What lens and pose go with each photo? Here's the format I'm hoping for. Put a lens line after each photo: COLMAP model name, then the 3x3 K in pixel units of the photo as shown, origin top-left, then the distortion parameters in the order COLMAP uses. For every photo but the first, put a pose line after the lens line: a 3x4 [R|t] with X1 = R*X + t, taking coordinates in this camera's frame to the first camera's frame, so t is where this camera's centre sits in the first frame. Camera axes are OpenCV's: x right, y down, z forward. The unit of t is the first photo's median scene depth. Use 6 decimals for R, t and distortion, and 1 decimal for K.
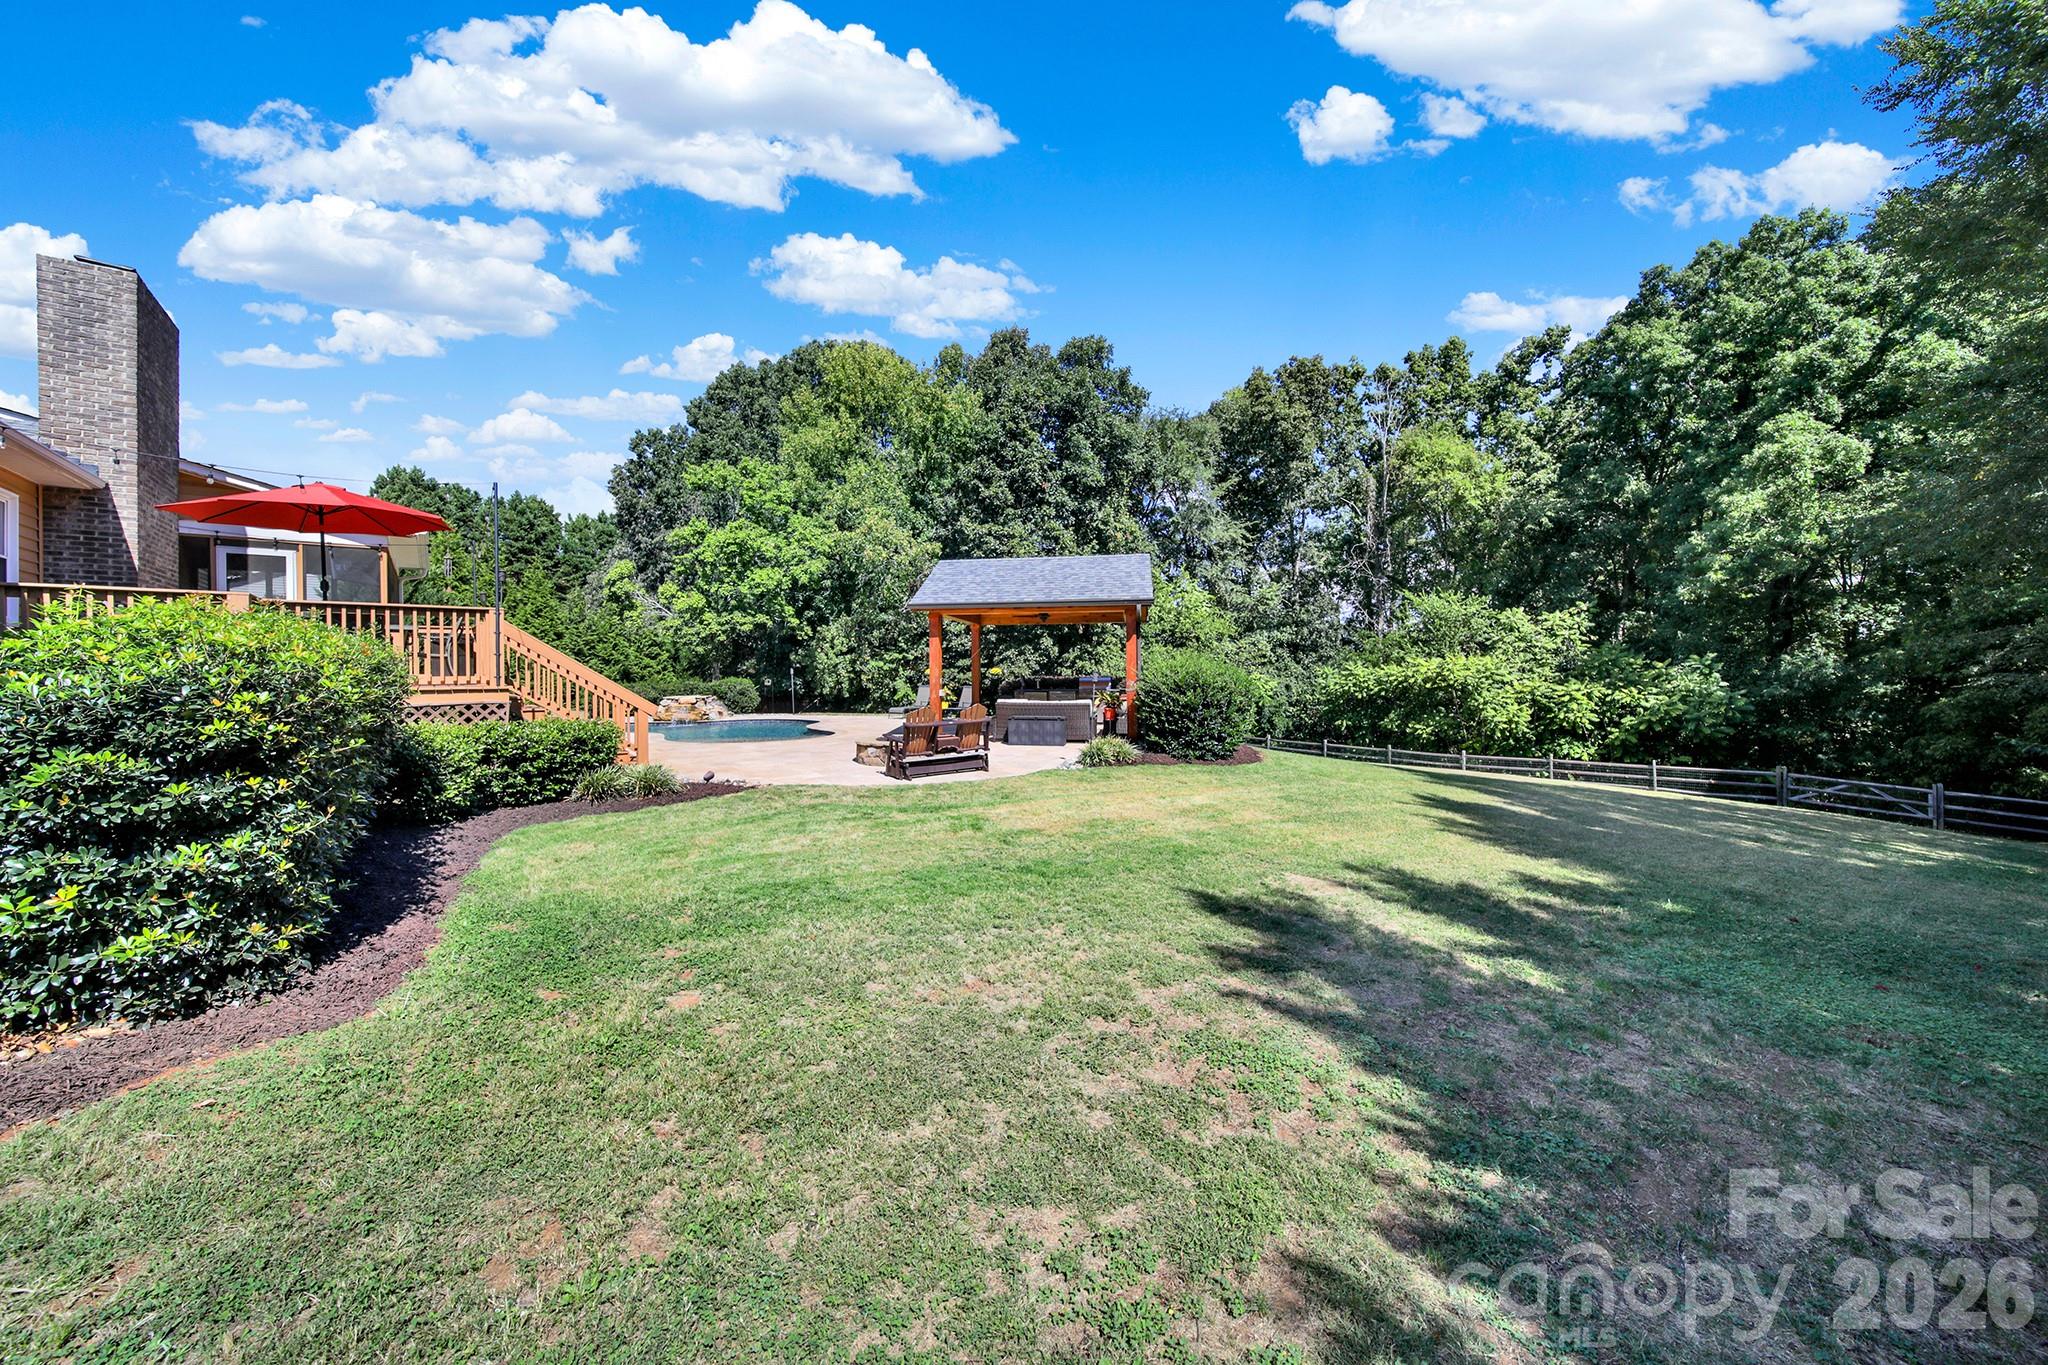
lens RADIAL K [[775.4, 0, 1037.4], [0, 775.4, 671.5], [0, 0, 1]] dist [-0.000083, -0.000064]
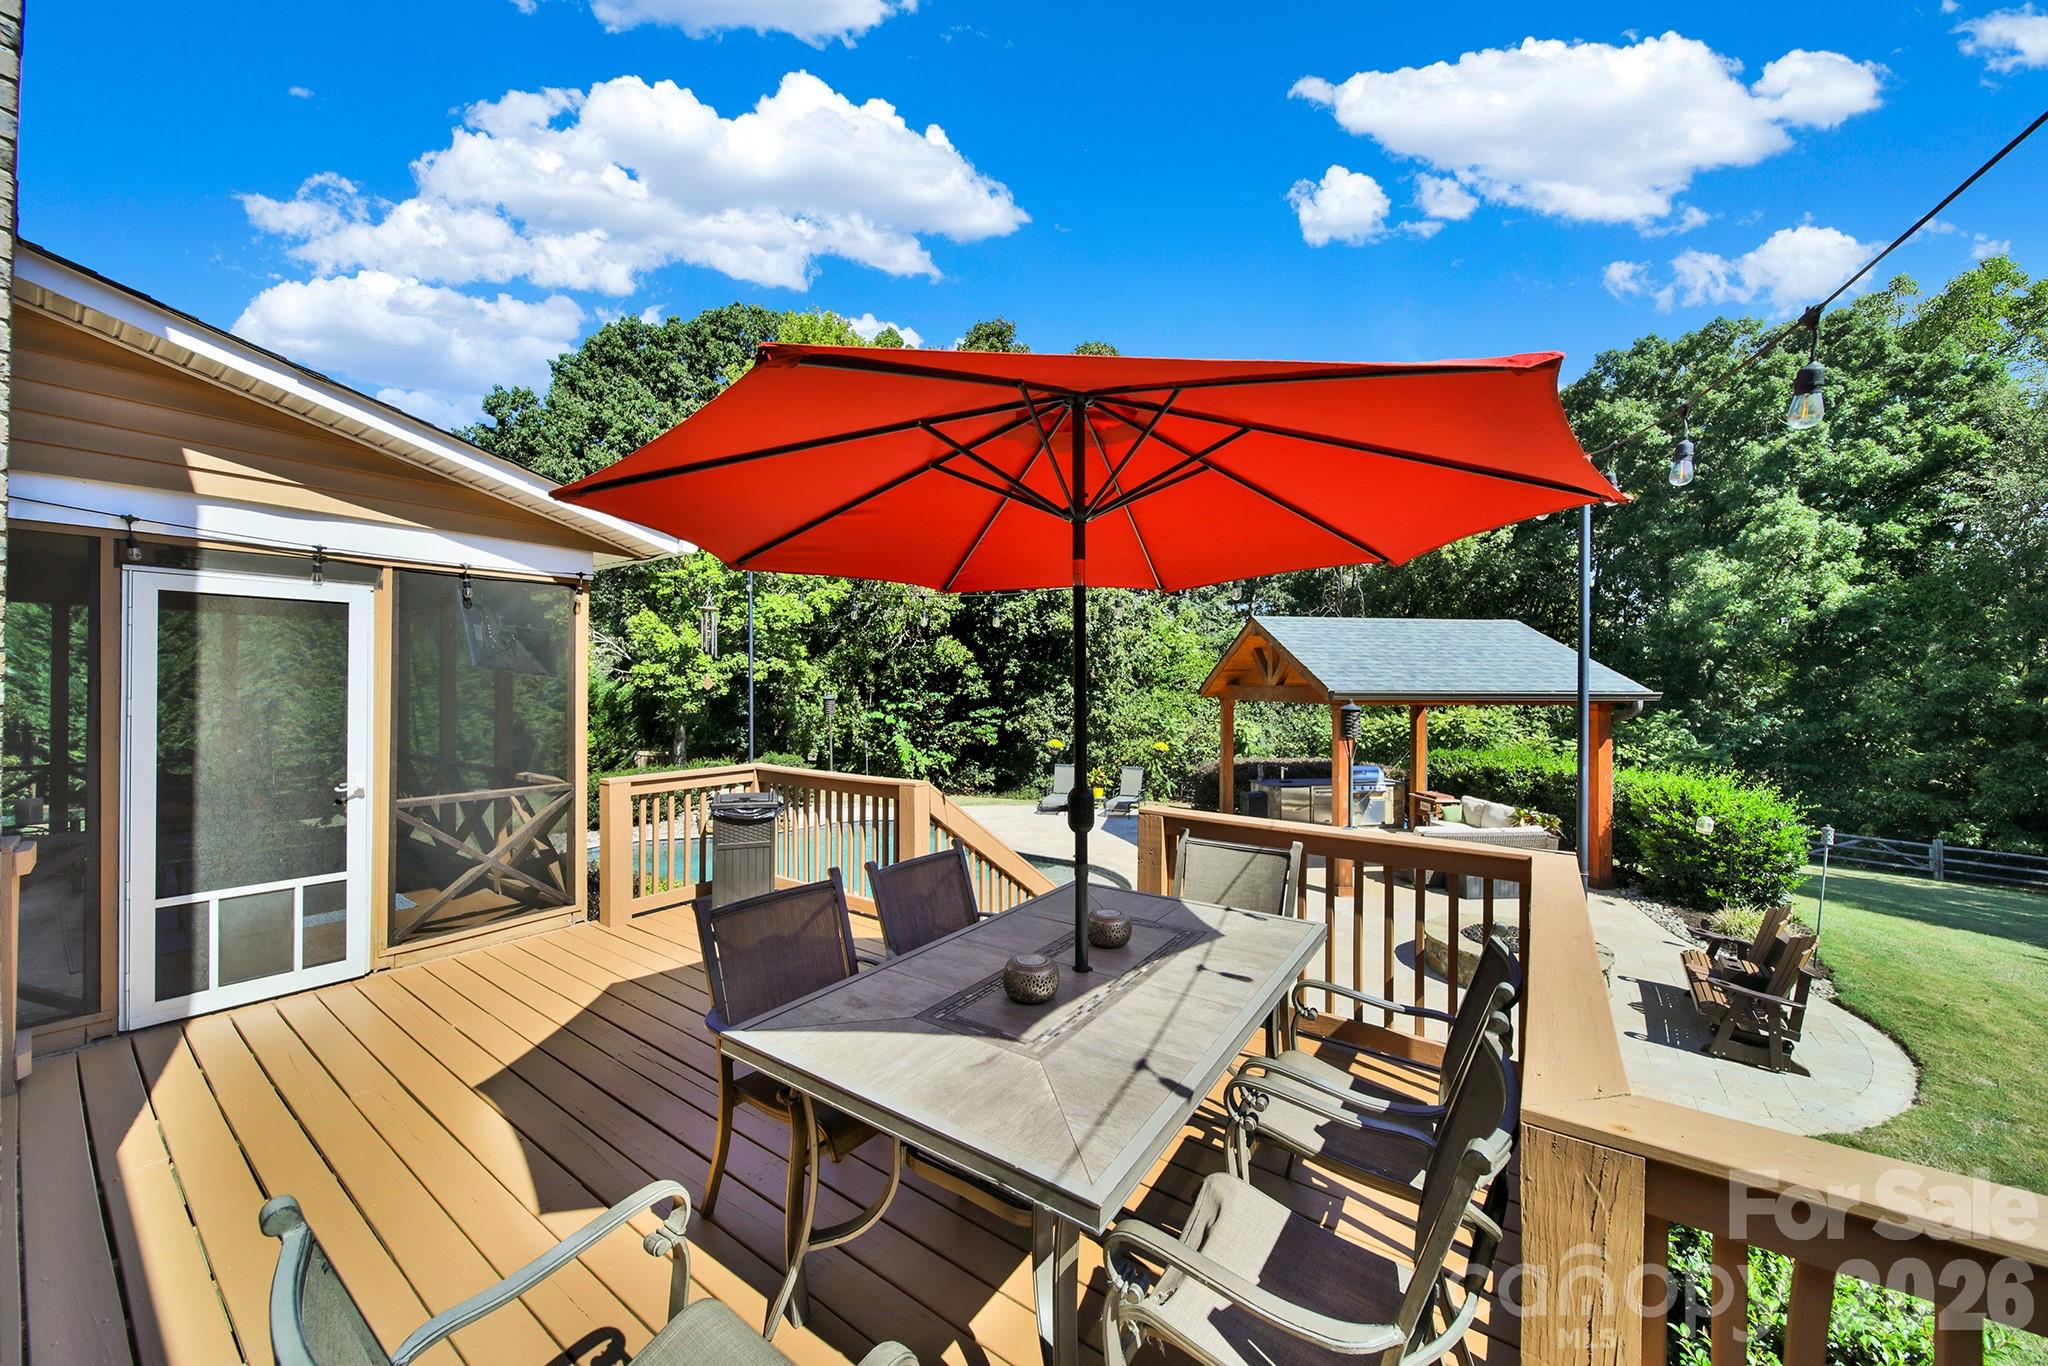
lens RADIAL K [[746.6, 0, 1023.4], [0, 746.6, 669.5], [0, 0, 1]] dist [-0.000898, -0.000185]
pose [[0.962143, 0.017679, 0.271970, -0.275070], [-0.011878, 0.999666, -0.022962, -0.041979], [-0.272285, 0.018862, 0.962032, 0.225806]]
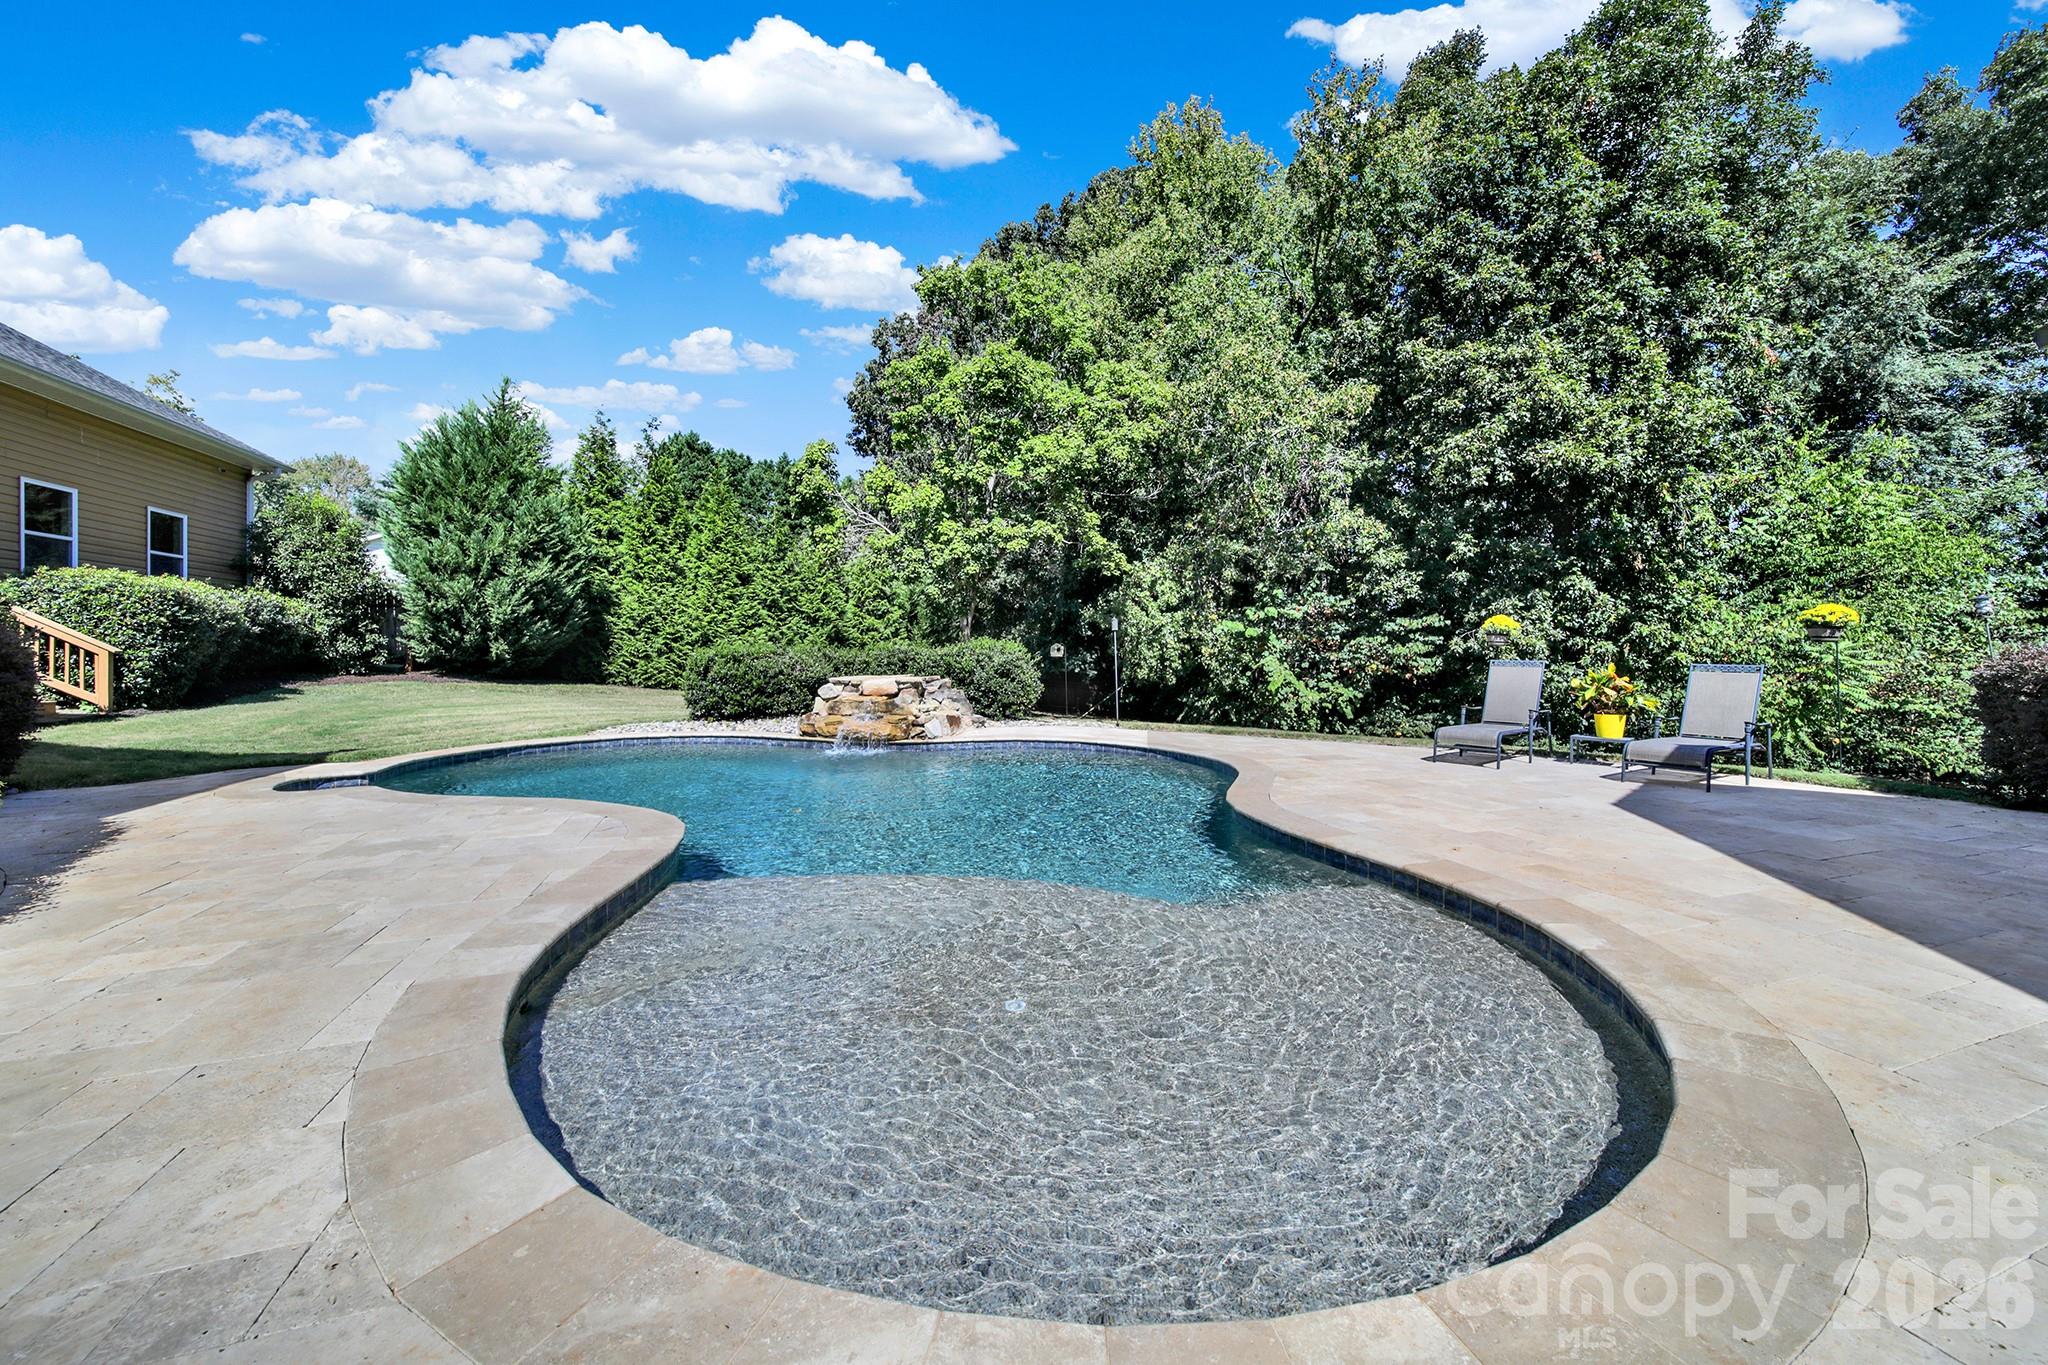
lens RADIAL K [[740.5, 0, 1016.3], [0, 740.5, 659.7], [0, 0, 1]] dist [-0.002483, -0.000138]
pose [[0.938409, 0.014599, -0.345218, -0.171083], [-0.013373, 0.999893, 0.005932, 0.013423], [0.345267, -0.000950, 0.938504, 0.452169]]
